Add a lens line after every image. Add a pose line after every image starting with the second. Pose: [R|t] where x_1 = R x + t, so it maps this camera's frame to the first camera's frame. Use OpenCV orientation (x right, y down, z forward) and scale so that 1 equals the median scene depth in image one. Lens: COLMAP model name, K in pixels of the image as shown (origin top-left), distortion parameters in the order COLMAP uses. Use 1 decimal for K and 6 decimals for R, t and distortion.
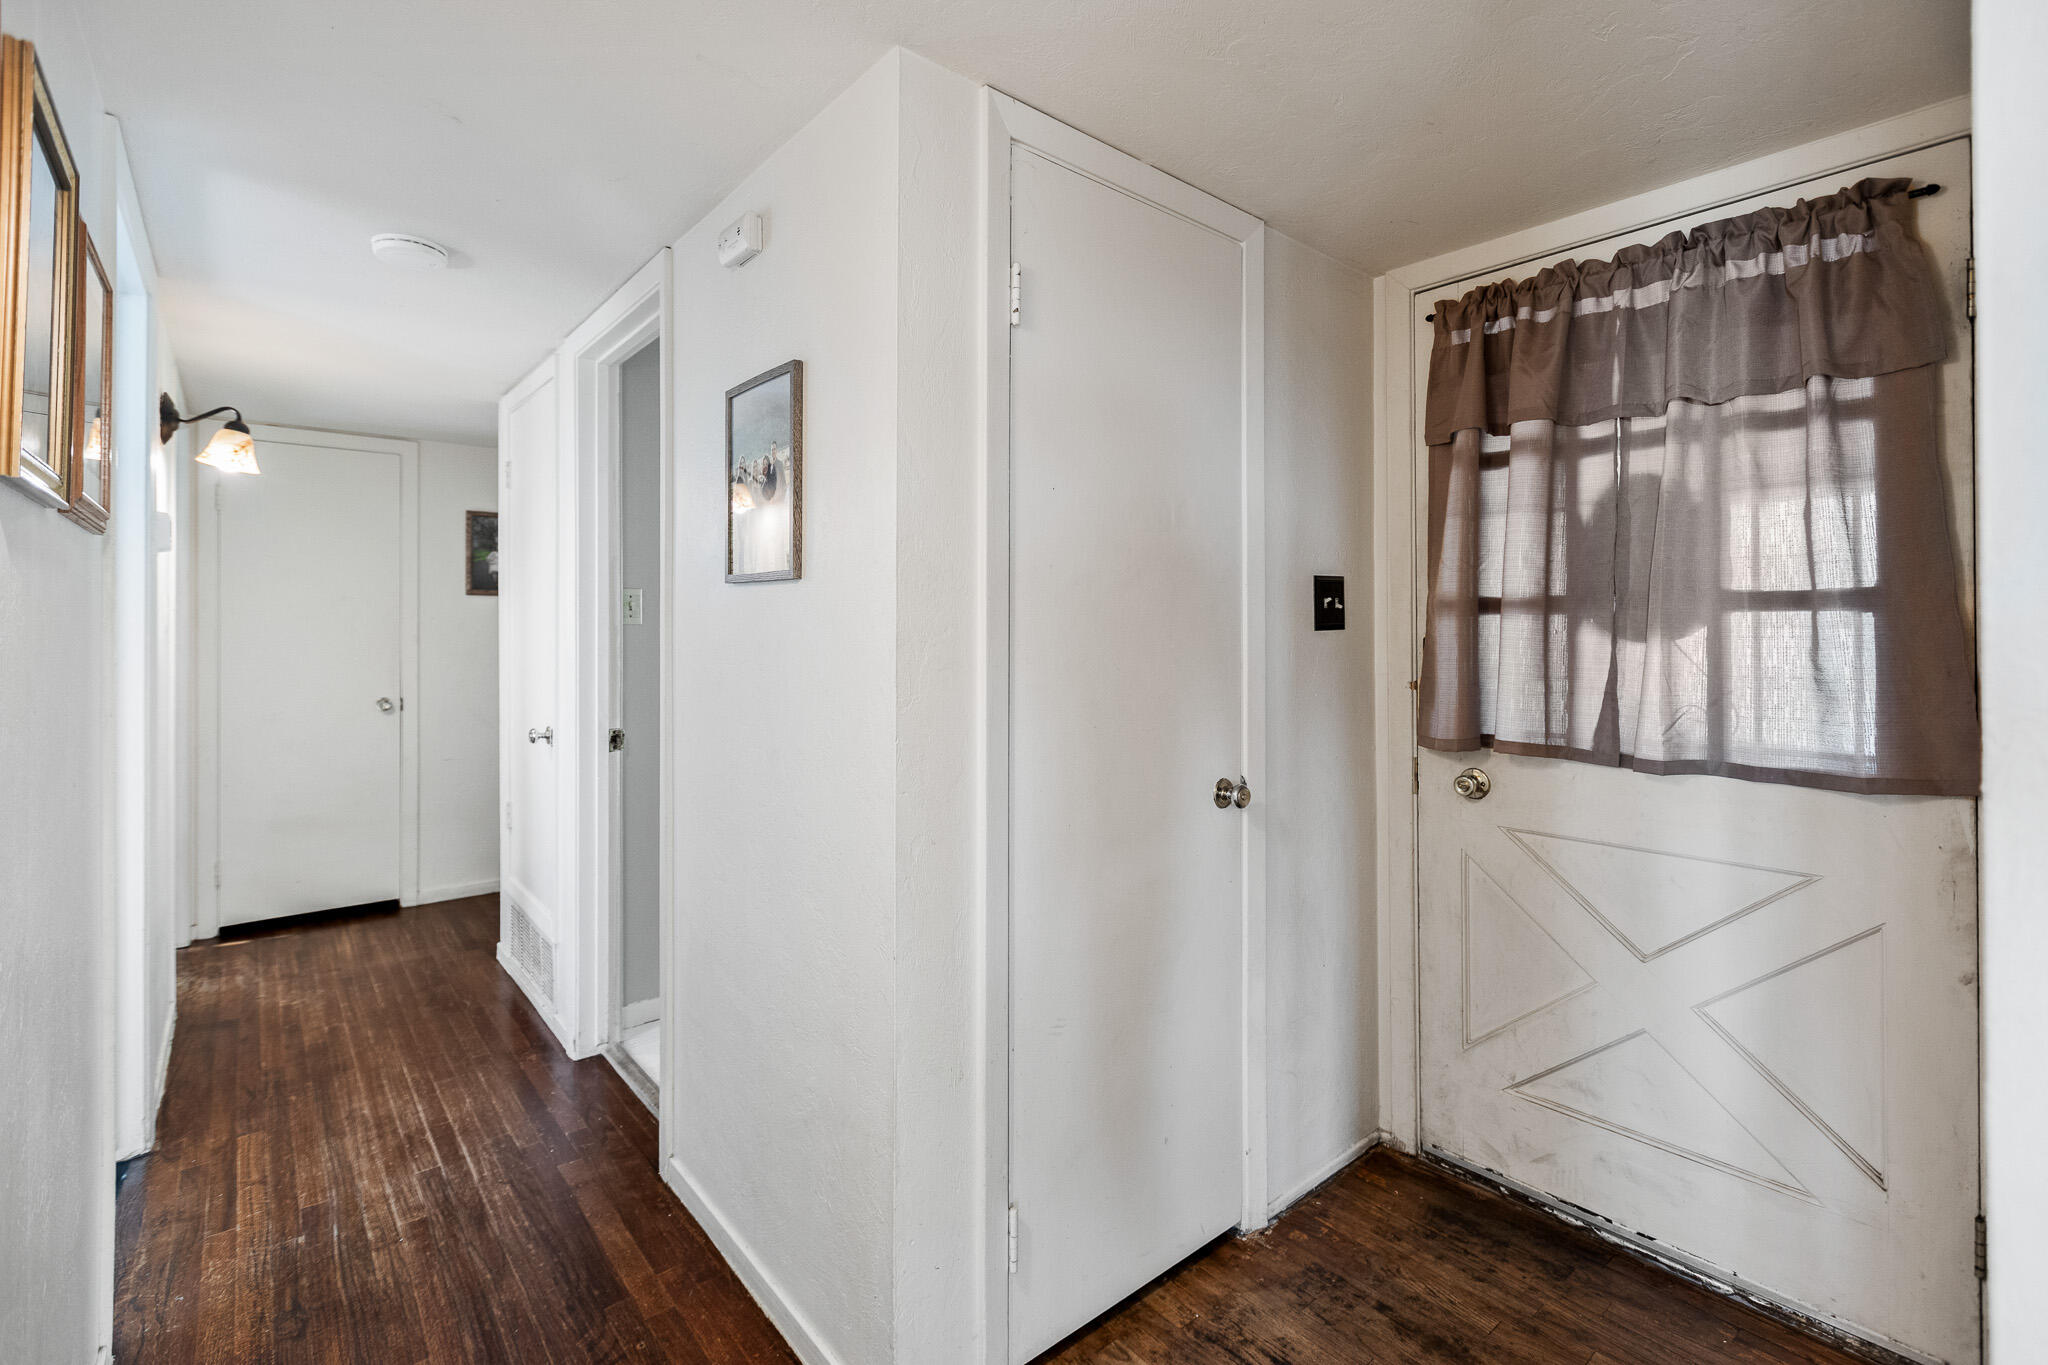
lens RADIAL K [[920.7, 0, 1022.3], [0, 920.7, 633.7], [0, 0, 1]] dist [0.000943, -0.000719]
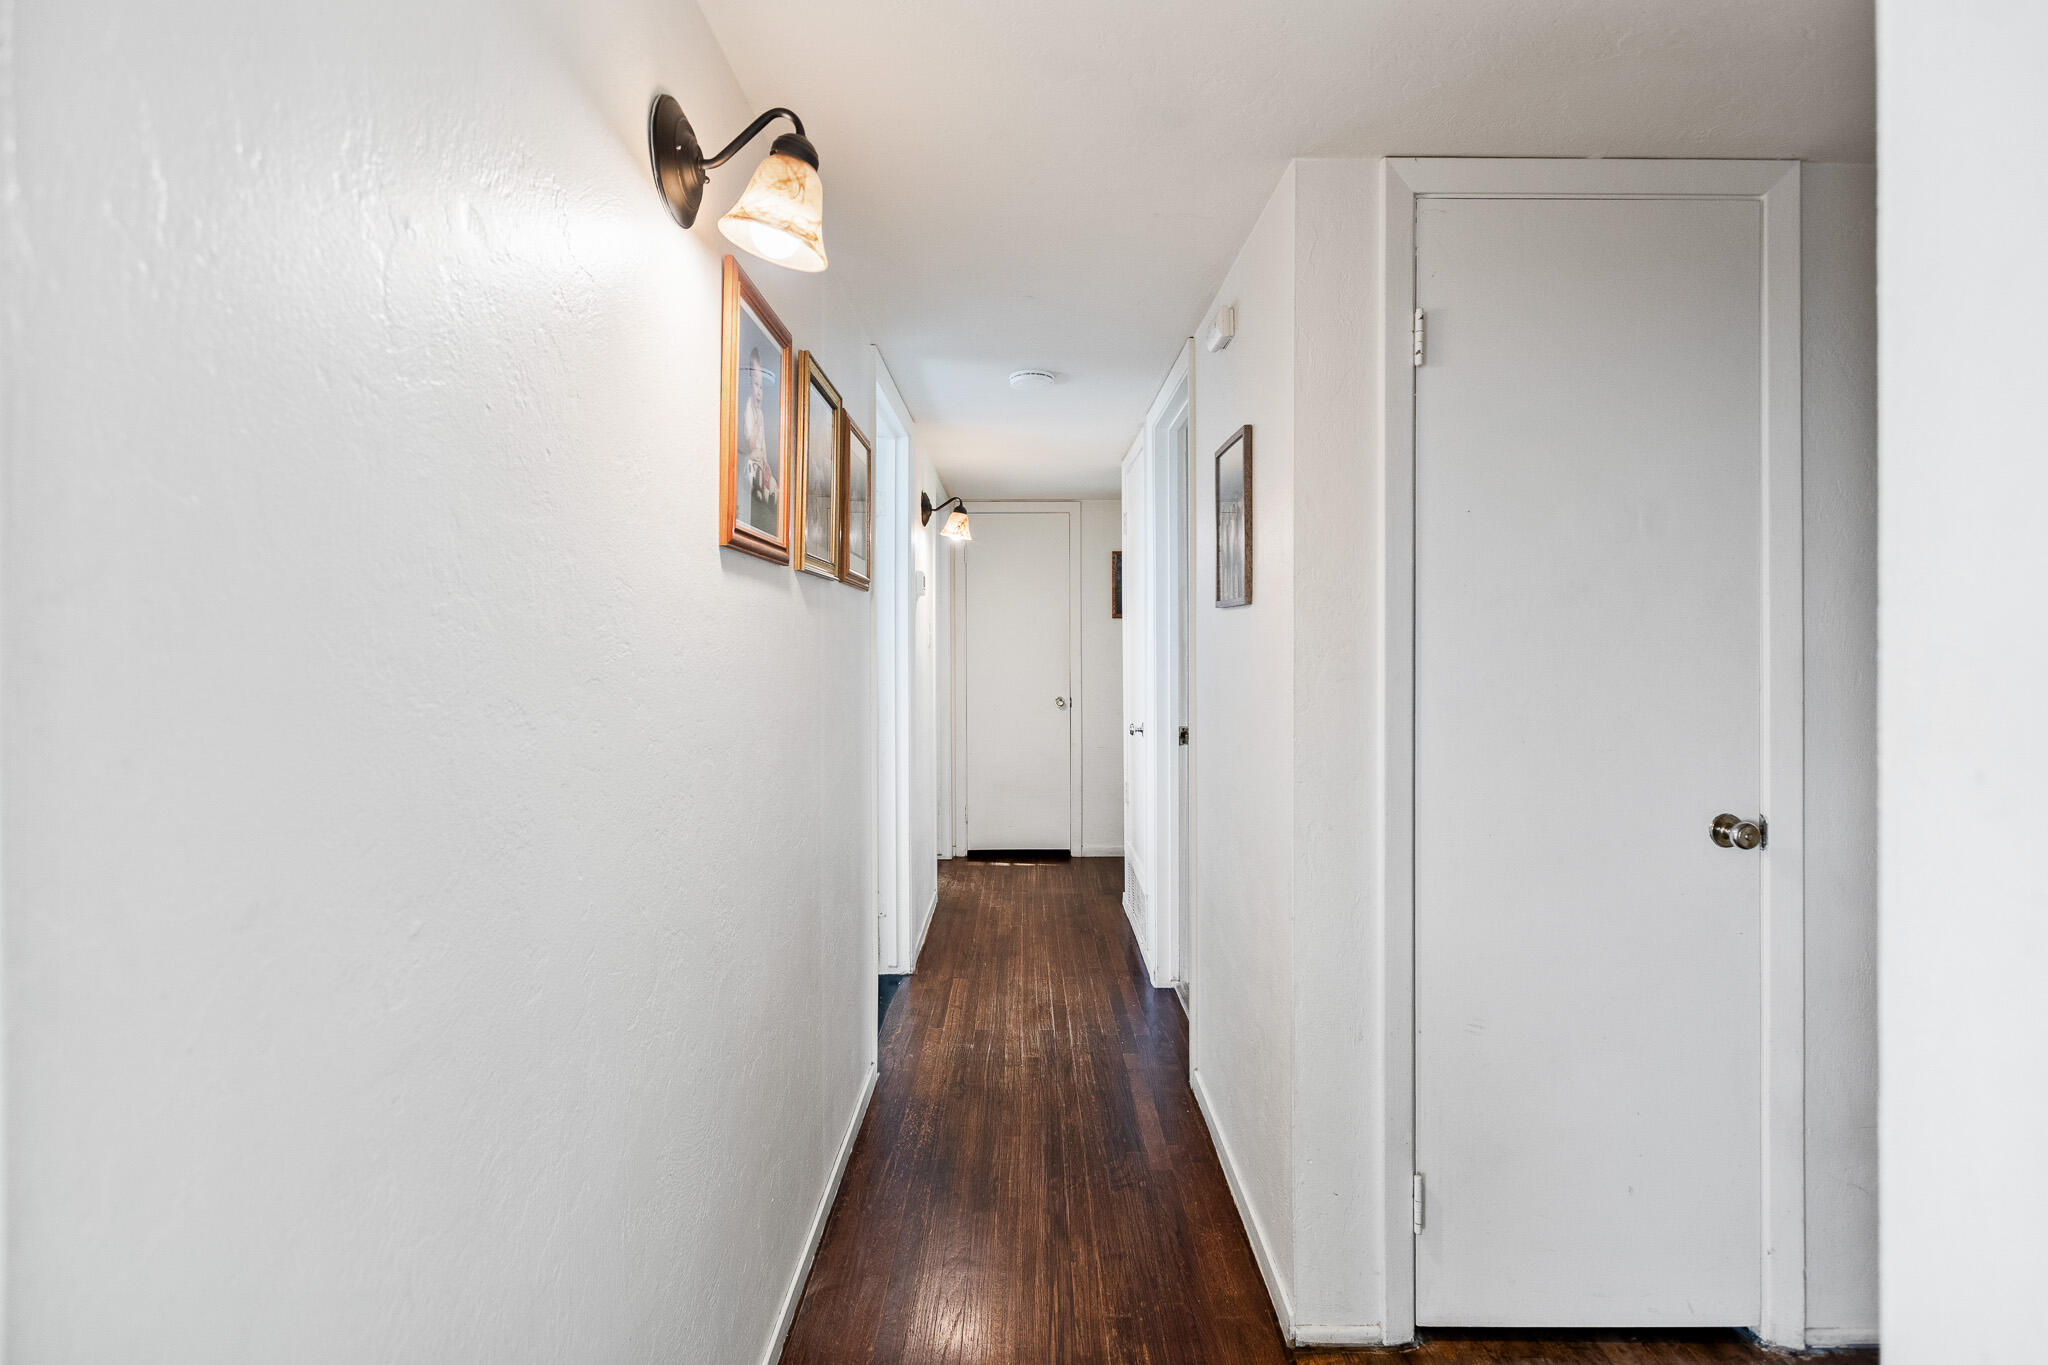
lens RADIAL K [[920.7, 0, 1023.0], [0, 920.7, 663.9], [0, 0, 1]] dist [0.000943, -0.000719]
pose [[0.763606, 0.012301, -0.645565, 0.222612], [-0.002027, 0.999859, 0.016654, -0.000265], [0.645679, -0.011408, 0.763524, -0.088088]]
